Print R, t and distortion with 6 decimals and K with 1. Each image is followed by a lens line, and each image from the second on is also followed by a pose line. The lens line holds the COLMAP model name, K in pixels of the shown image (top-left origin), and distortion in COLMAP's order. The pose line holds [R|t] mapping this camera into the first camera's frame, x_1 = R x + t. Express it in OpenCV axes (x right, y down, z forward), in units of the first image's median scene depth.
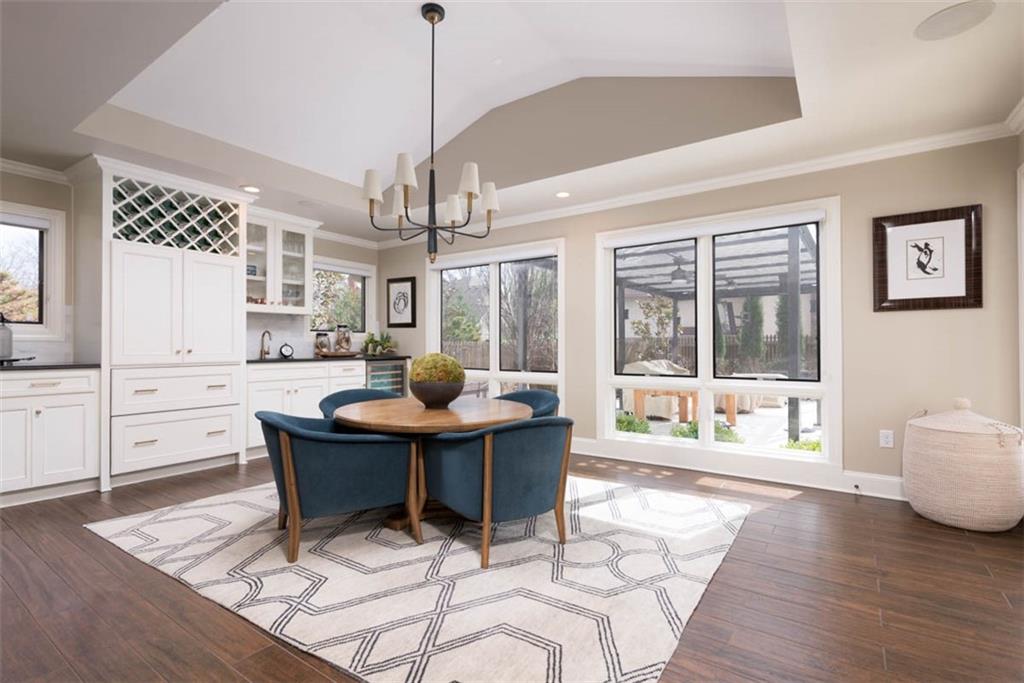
lens RADIAL K [[481.7, 0, 512.0], [0, 481.7, 341.5], [0, 0, 1]] dist [0.016186, -0.000044]
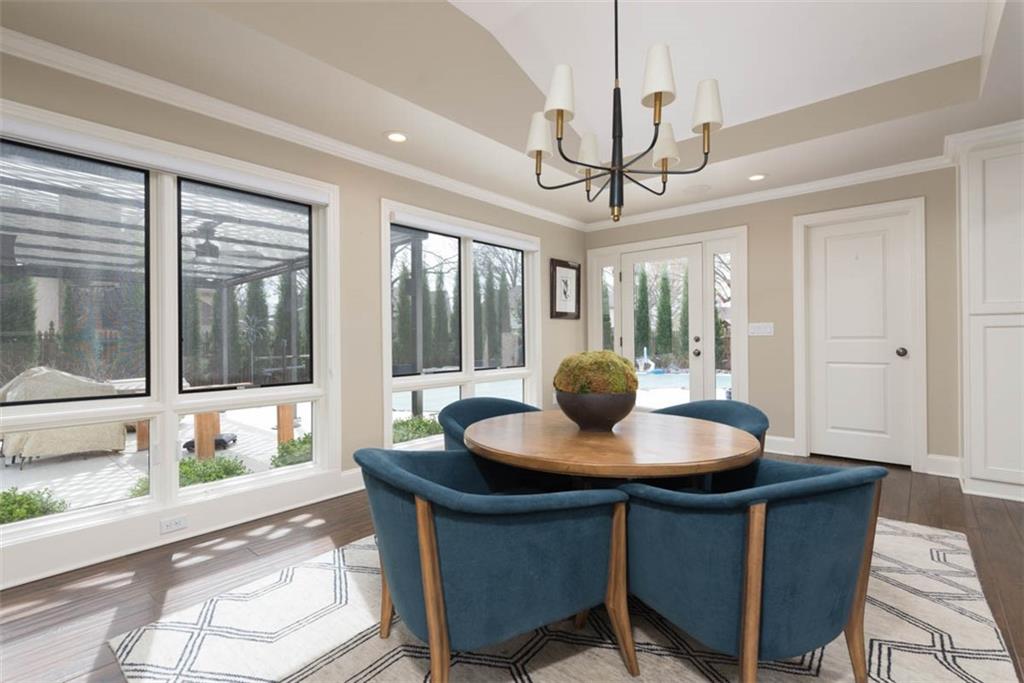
lens RADIAL K [[481.7, 0, 512.0], [0, 481.7, 341.5], [0, 0, 1]] dist [0.016186, -0.000044]
pose [[0.075518, -0.004363, 0.997135, -0.558402], [0.010532, 0.999938, 0.003578, 0.003554], [-0.997089, 0.010231, 0.075559, 0.704749]]
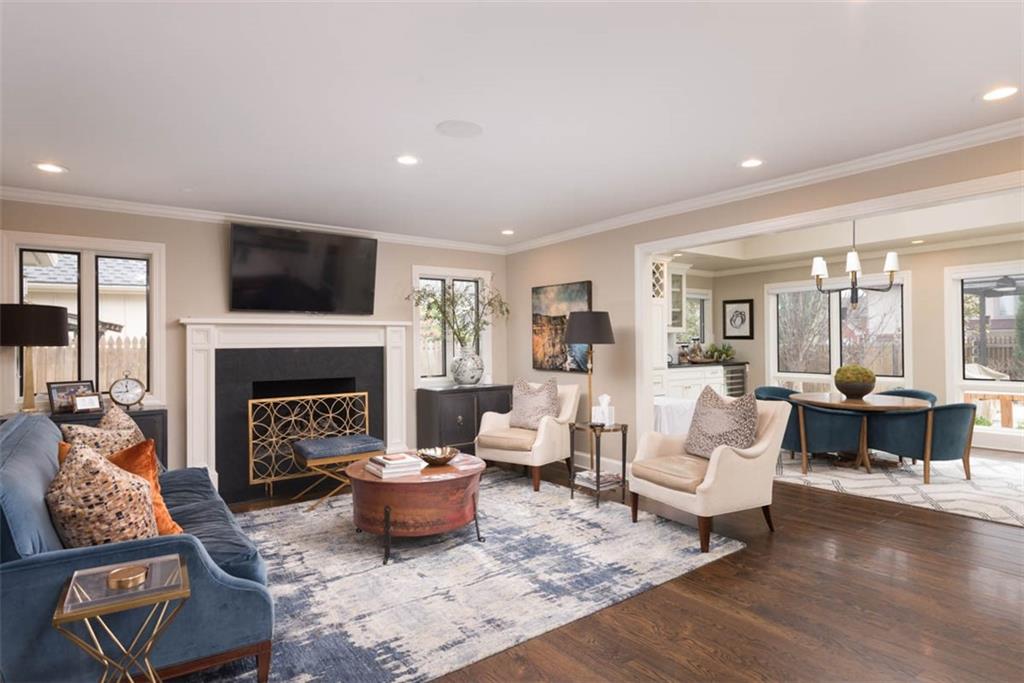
lens RADIAL K [[555.5, 0, 512.0], [0, 555.5, 341.5], [0, 0, 1]] dist [0.005059, 0.001216]
pose [[0.944608, -0.008829, -0.328083, -0.411841], [0.011345, 0.999919, 0.005758, -0.050576], [0.328006, -0.009161, 0.944631, -0.744233]]
